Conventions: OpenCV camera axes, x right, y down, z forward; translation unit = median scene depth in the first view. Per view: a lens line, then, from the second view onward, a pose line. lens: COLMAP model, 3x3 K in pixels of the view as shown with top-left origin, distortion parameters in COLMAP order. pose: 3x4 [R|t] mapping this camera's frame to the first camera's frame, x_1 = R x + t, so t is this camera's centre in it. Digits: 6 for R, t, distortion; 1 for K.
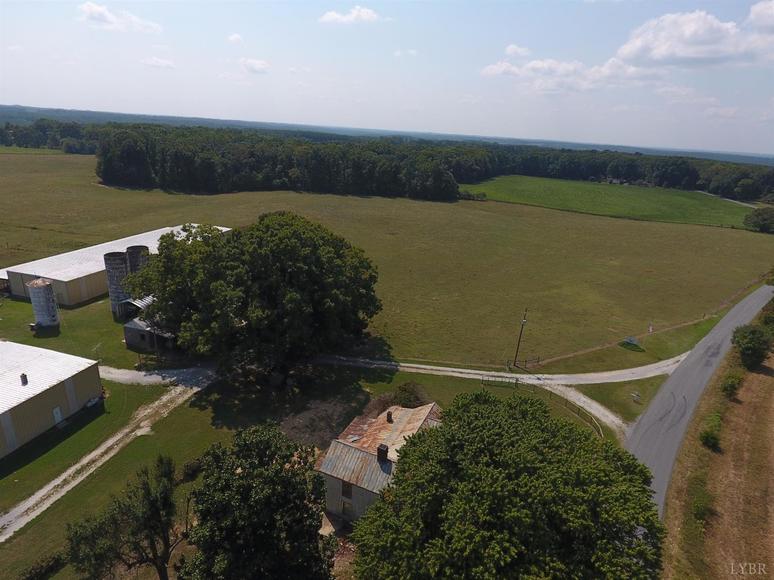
lens RADIAL K [[456.5, 0, 387.6], [0, 456.5, 304.2], [0, 0, 1]] dist [-0.003616, 0.000640]
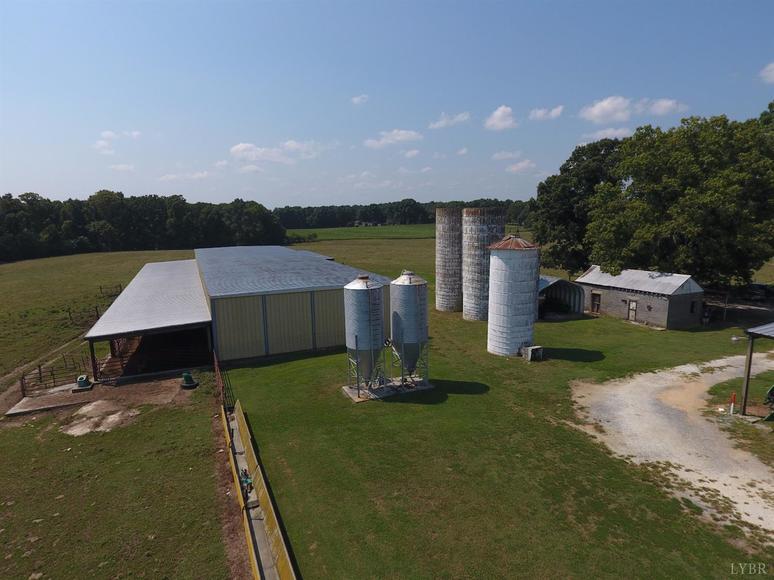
lens RADIAL K [[456.5, 0, 384.5], [0, 456.5, 297.8], [0, 0, 1]] dist [-0.003616, 0.000640]
pose [[0.768210, -0.182641, 0.613593, -0.192119], [0.286528, 0.955178, -0.074413, -0.001033], [-0.572499, 0.232976, 0.786109, 0.127318]]
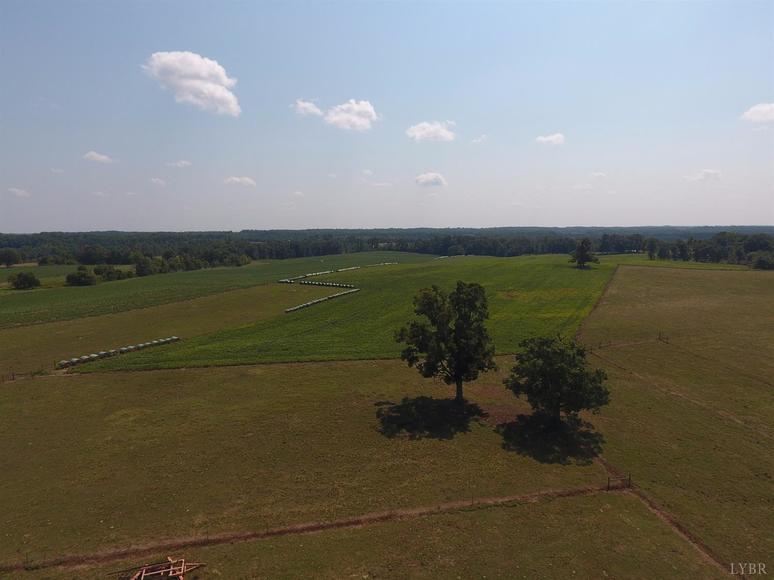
lens RADIAL K [[456.5, 0, 386.2], [0, 456.5, 296.9], [0, 0, 1]] dist [-0.003616, 0.000640]
pose [[0.378049, 0.069558, -0.923169, -0.188095], [-0.298820, 0.952969, -0.050567, -0.040393], [0.876234, 0.294978, 0.381054, 0.110971]]
